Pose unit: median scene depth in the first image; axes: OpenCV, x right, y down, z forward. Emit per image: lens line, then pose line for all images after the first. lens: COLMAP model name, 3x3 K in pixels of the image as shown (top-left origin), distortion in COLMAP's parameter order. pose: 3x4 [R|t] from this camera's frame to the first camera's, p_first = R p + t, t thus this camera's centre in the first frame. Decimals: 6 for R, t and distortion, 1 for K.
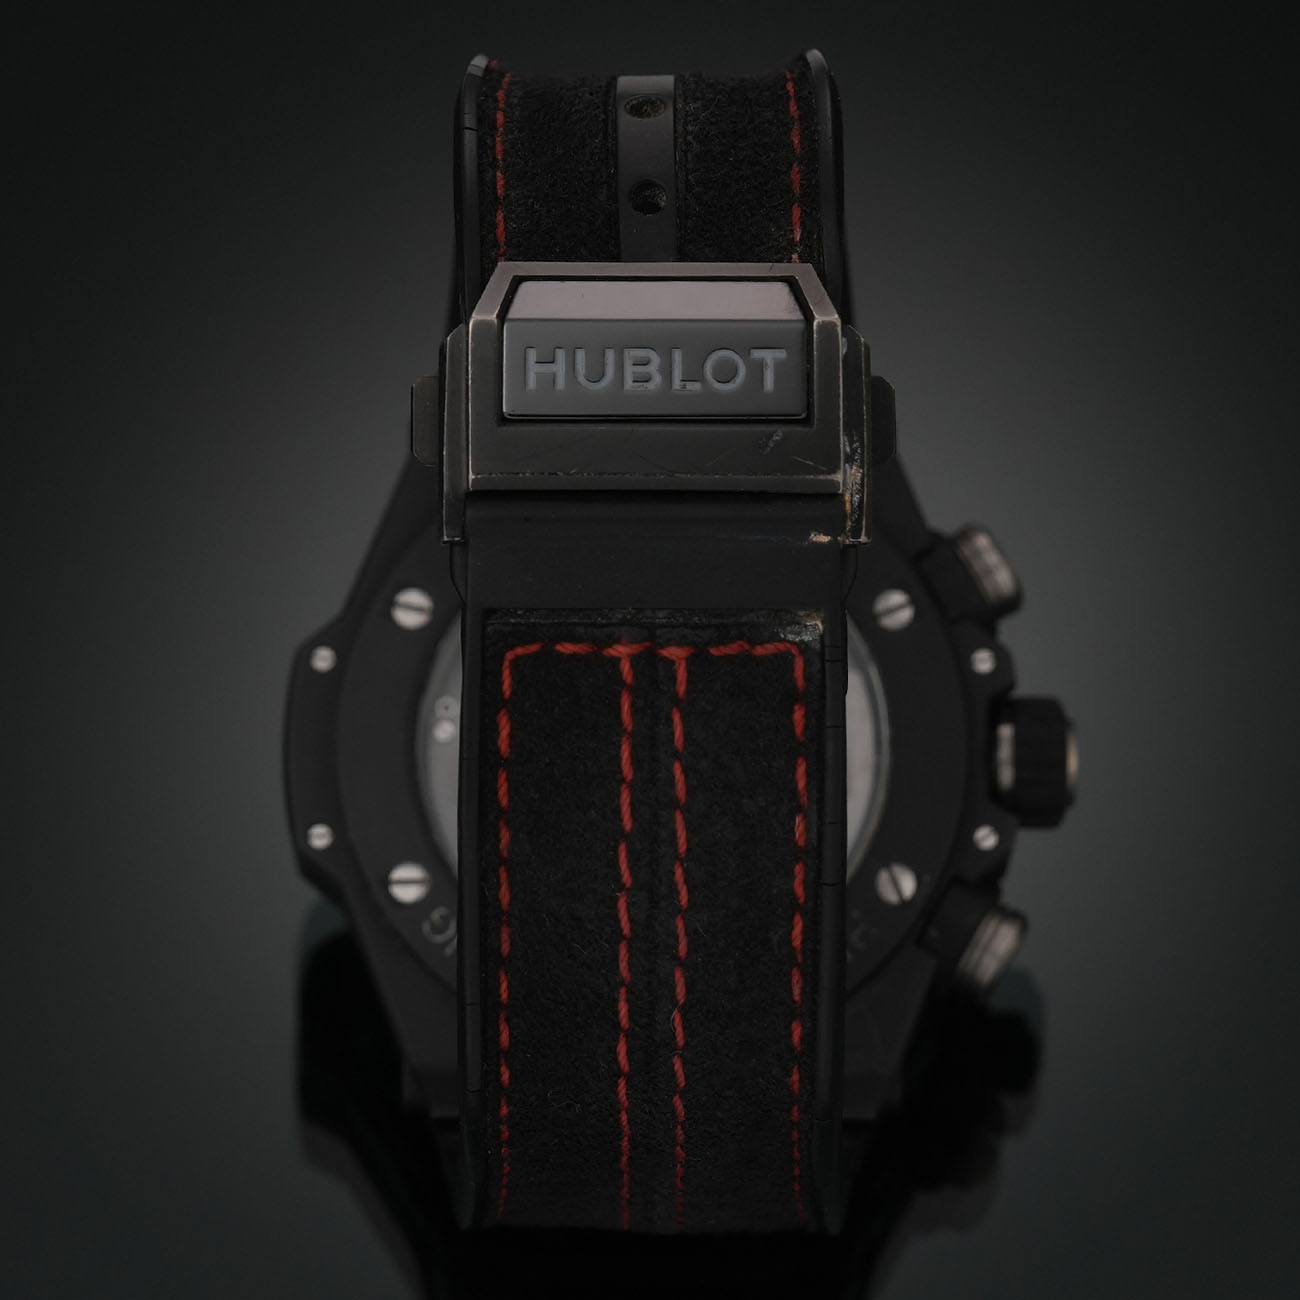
lens RADIAL K [[8015.1, 0, 650.0], [0, 8015.1, 650.0], [0, 0, 1]] dist [-0.252435, -1.232118]
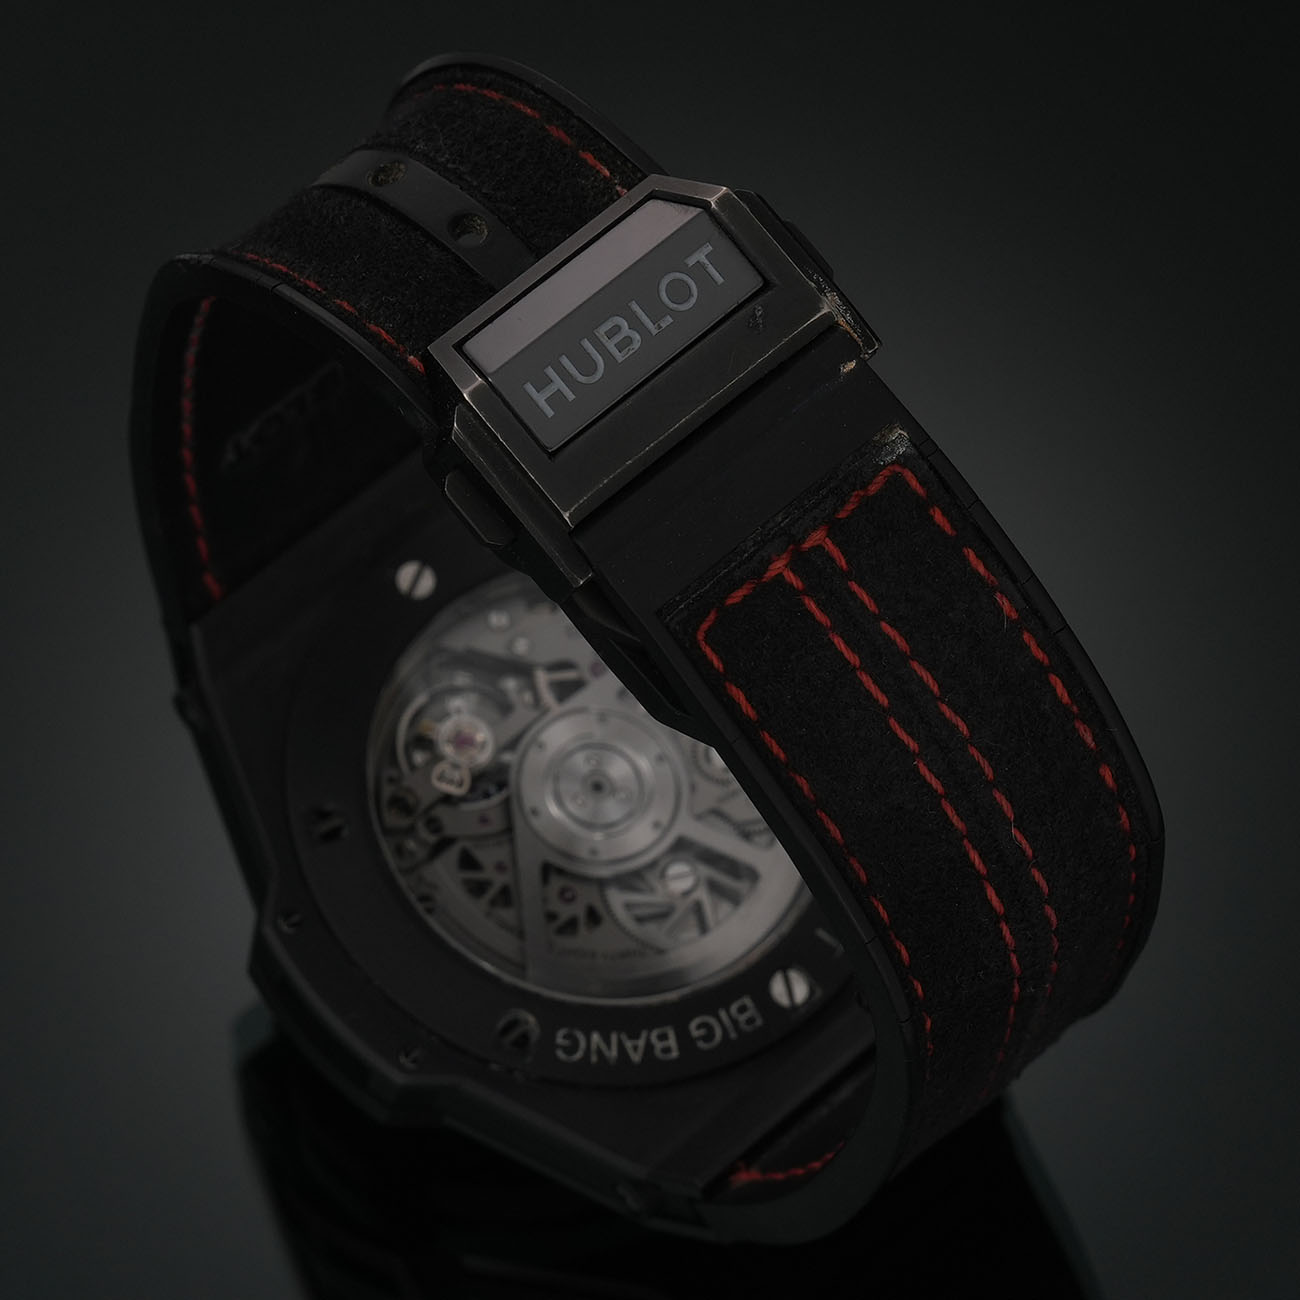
lens RADIAL K [[8015.1, 0, 650.0], [0, 8015.1, 650.0], [0, 0, 1]] dist [-0.252435, -1.232118]
pose [[0.700858, -0.573822, 0.423707, -0.448613], [0.614288, 0.787473, 0.050367, -0.052374], [-0.362559, 0.224978, 0.904398, 0.094168]]
